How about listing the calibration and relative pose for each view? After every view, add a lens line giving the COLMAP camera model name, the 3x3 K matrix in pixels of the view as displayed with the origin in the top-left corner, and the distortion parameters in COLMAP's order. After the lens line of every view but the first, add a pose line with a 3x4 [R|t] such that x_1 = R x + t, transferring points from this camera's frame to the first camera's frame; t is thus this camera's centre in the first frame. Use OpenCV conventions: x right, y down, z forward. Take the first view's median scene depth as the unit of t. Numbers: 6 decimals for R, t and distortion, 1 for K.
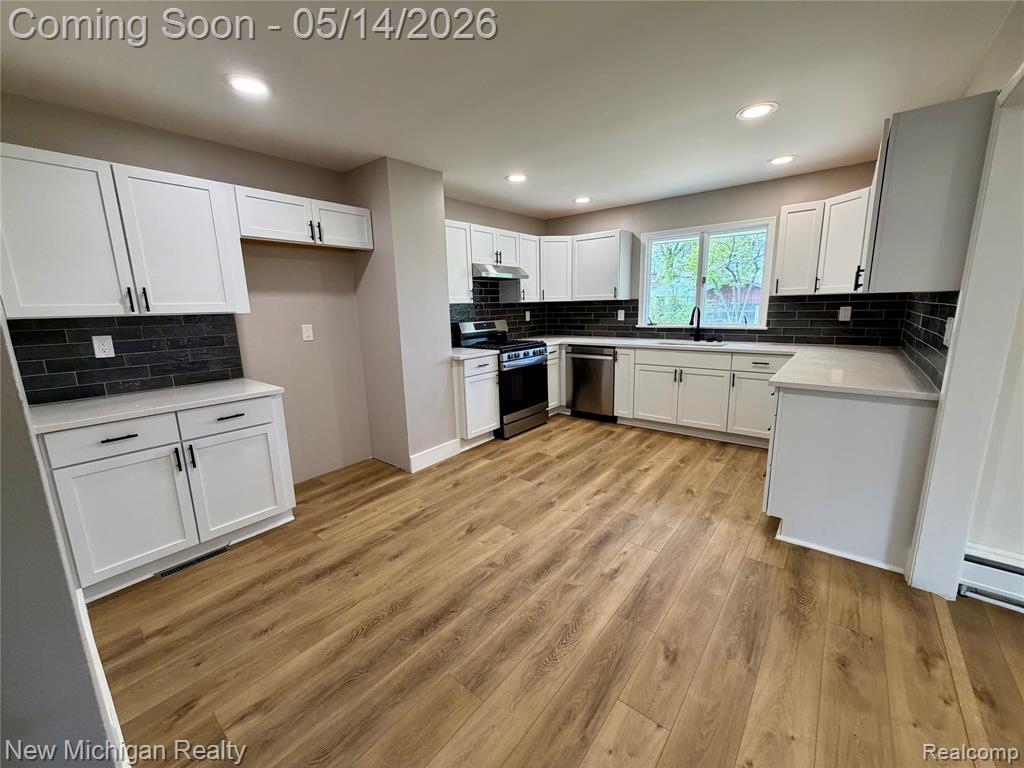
lens RADIAL K [[406.8, 0, 512.0], [0, 406.8, 384.0], [0, 0, 1]] dist [0.000702, 0.000030]
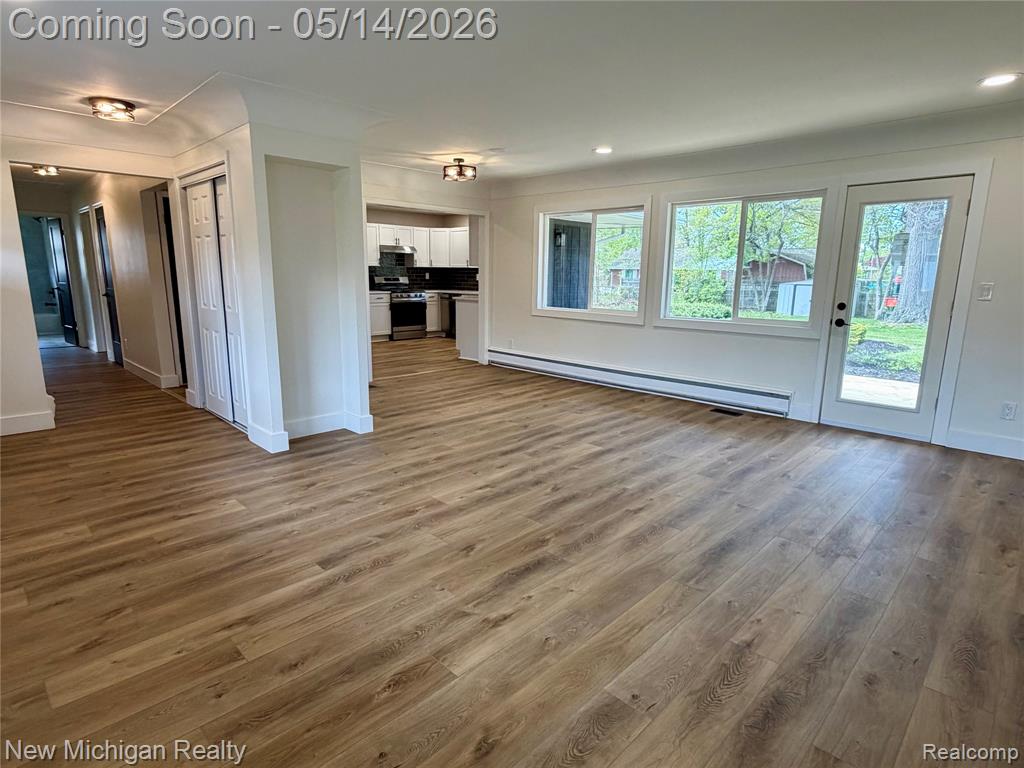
lens RADIAL K [[555.9, 0, 512.0], [0, 555.9, 384.0], [0, 0, 1]] dist [0.000517, 0.000095]
pose [[0.994656, 0.056711, -0.086277, 0.765403], [-0.056297, 0.998388, 0.007235, 0.292557], [0.086548, -0.002340, 0.996245, -1.511679]]
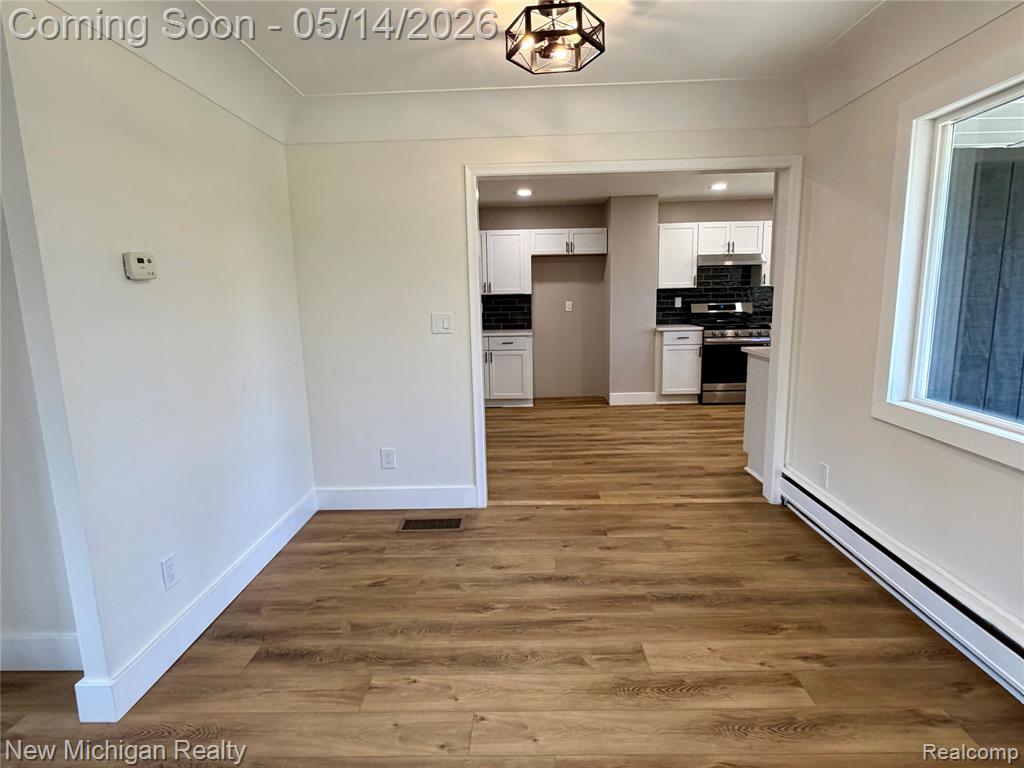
lens RADIAL K [[555.9, 0, 512.0], [0, 555.9, 384.0], [0, 0, 1]] dist [0.000517, 0.000095]
pose [[0.607683, 0.140372, -0.781676, 0.906317], [-0.146219, 0.987205, 0.063609, 0.058497], [0.780604, 0.075642, 0.620432, -0.426785]]
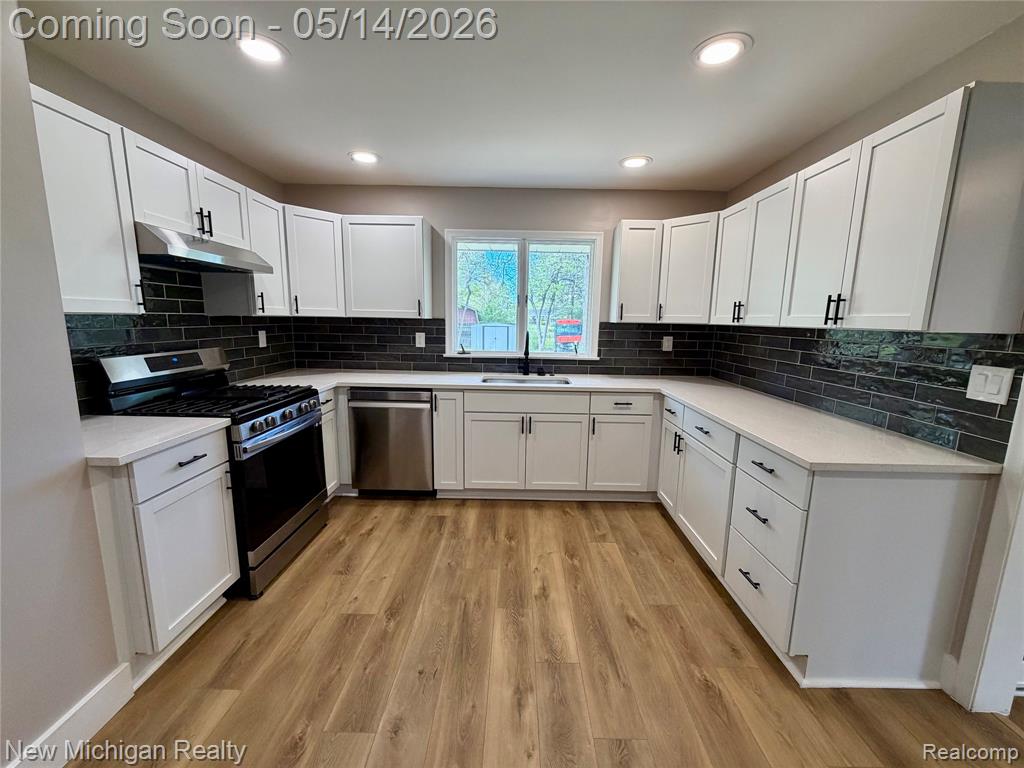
lens RADIAL K [[405.6, 0, 512.0], [0, 405.6, 384.0], [0, 0, 1]] dist [0.000788, -0.000042]
pose [[0.777447, -0.061007, 0.625983, -0.066798], [0.084190, 0.996422, -0.007452, -0.089626], [-0.623288, 0.058495, 0.779801, 0.429235]]
